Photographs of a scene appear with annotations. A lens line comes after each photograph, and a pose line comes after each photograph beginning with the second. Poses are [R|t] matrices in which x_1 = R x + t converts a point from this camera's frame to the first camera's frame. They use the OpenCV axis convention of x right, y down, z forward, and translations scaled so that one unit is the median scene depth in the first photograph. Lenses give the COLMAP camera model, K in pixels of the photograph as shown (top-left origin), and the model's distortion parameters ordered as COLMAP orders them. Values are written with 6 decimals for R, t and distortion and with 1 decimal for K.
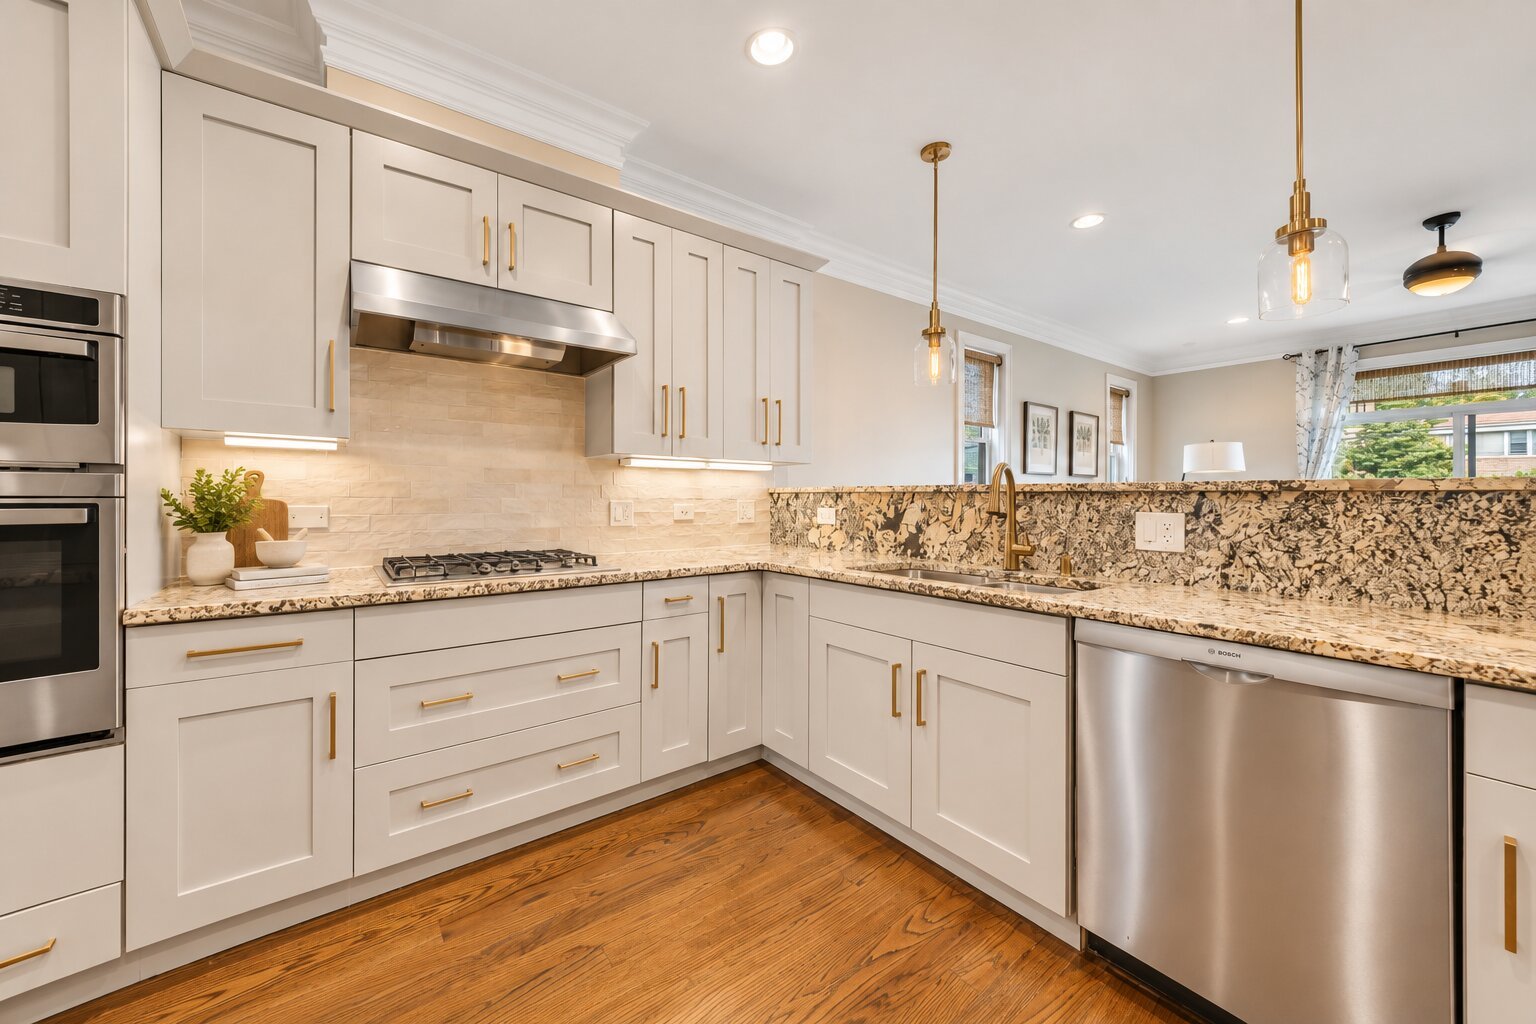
lens RADIAL K [[557.4, 0, 767.7], [0, 557.4, 502.1], [0, 0, 1]] dist [0.007029, 0.000183]
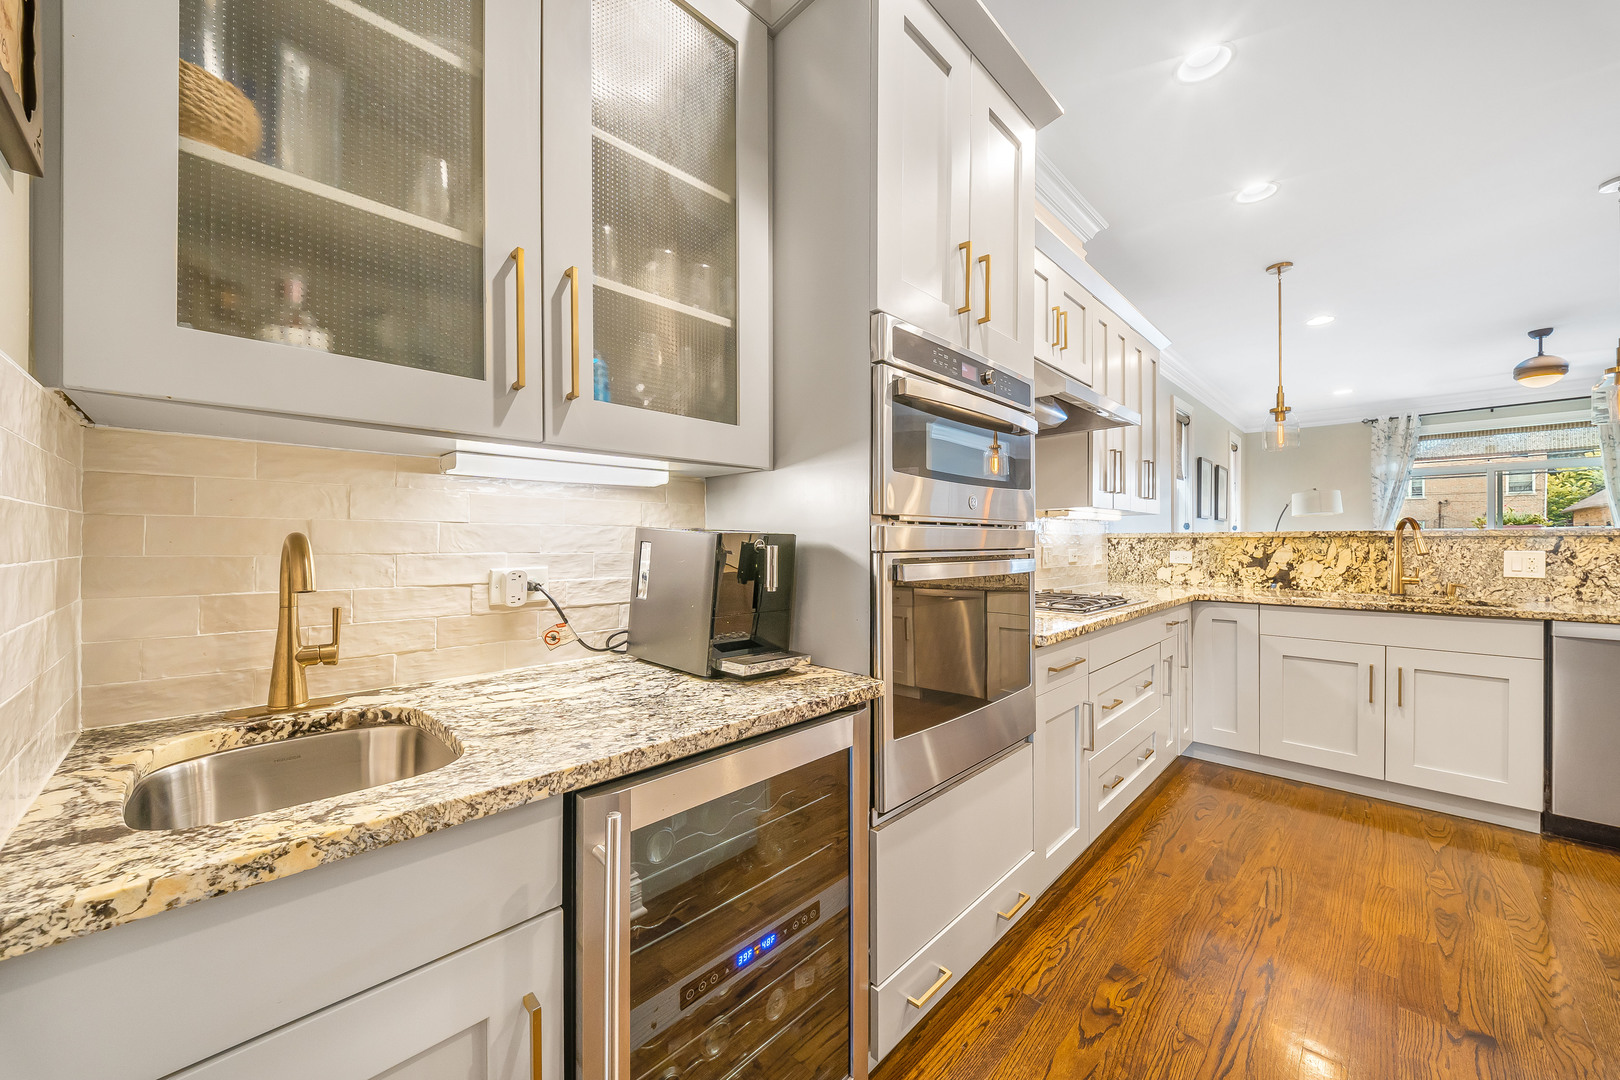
lens RADIAL K [[589.8, 0, 806.9], [0, 589.8, 543.0], [0, 0, 1]] dist [-0.006091, -0.001480]
pose [[0.988600, -0.009713, 0.150254, -0.994982], [0.010118, 0.999947, -0.001931, -0.012780], [-0.150228, 0.003429, 0.988645, -0.148838]]
